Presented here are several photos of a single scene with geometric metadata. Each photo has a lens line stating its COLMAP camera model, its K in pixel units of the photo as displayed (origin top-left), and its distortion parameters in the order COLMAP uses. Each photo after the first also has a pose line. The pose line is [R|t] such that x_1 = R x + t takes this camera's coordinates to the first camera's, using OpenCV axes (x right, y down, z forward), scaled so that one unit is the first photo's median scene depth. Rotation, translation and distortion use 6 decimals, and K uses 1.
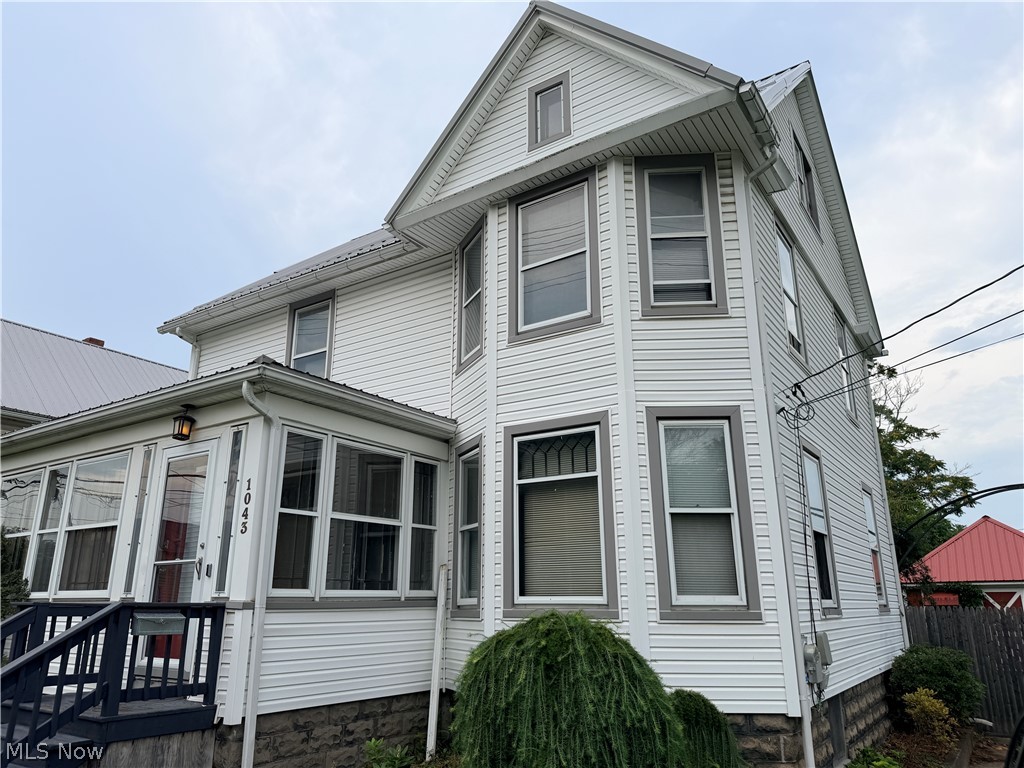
lens RADIAL K [[756.0, 0, 528.2], [0, 756.0, 372.1], [0, 0, 1]] dist [0.088260, -0.214660]
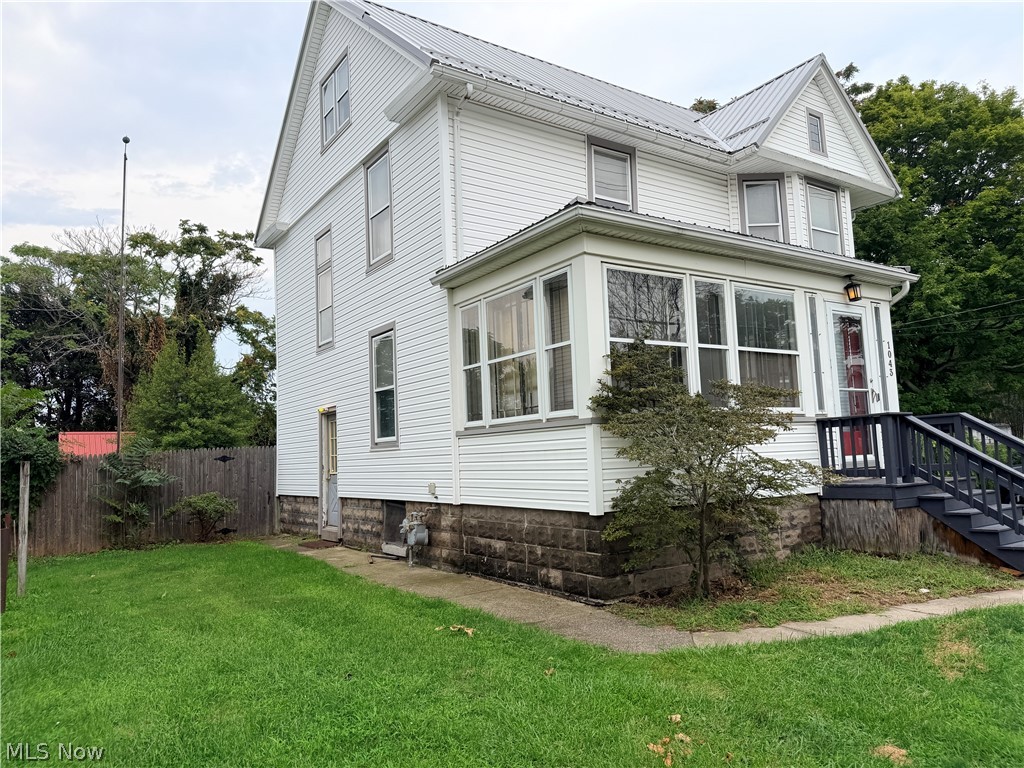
lens RADIAL K [[709.1, 0, 512.0], [0, 709.1, 384.0], [0, 0, 1]] dist [0.007677, 0.000690]
pose [[0.399248, 0.083589, 0.913025, -1.858061], [-0.258377, 0.965732, 0.024569, 0.361111], [-0.879683, -0.245714, 0.407163, 0.997163]]
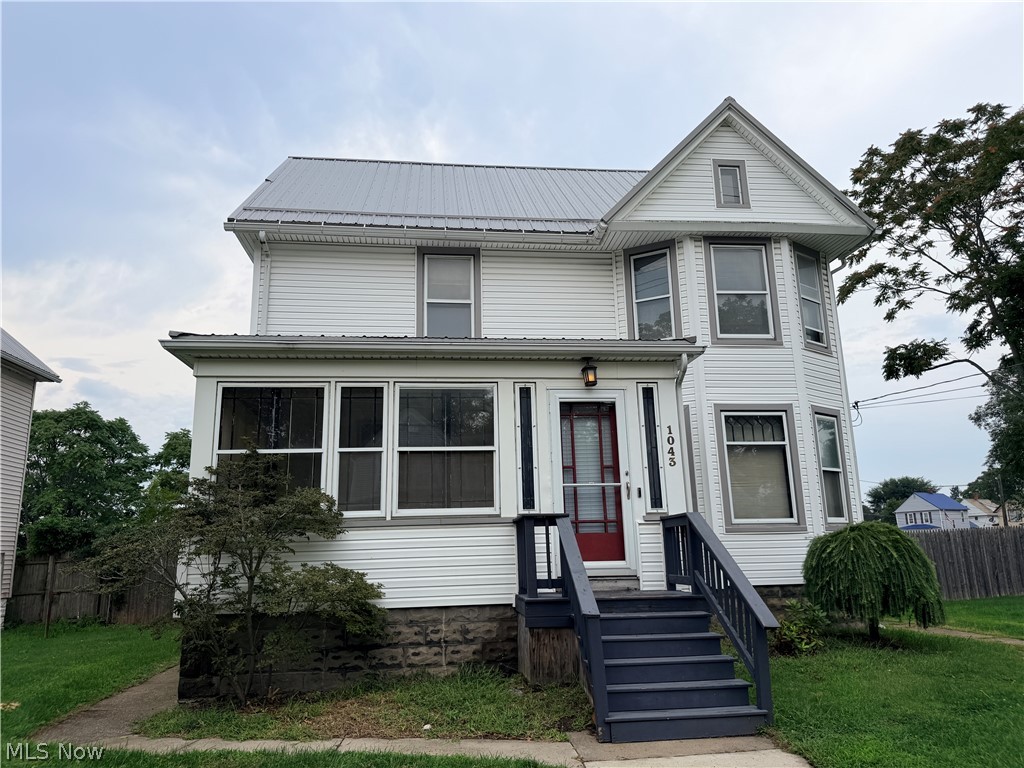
lens RADIAL K [[695.3, 0, 512.0], [0, 695.3, 384.0], [0, 0, 1]] dist [0.063558, -0.000255]
pose [[0.770749, 0.134095, 0.622868, -1.260740], [-0.186165, 0.982337, 0.018881, 0.090705], [-0.609334, -0.130508, 0.782099, 0.211227]]
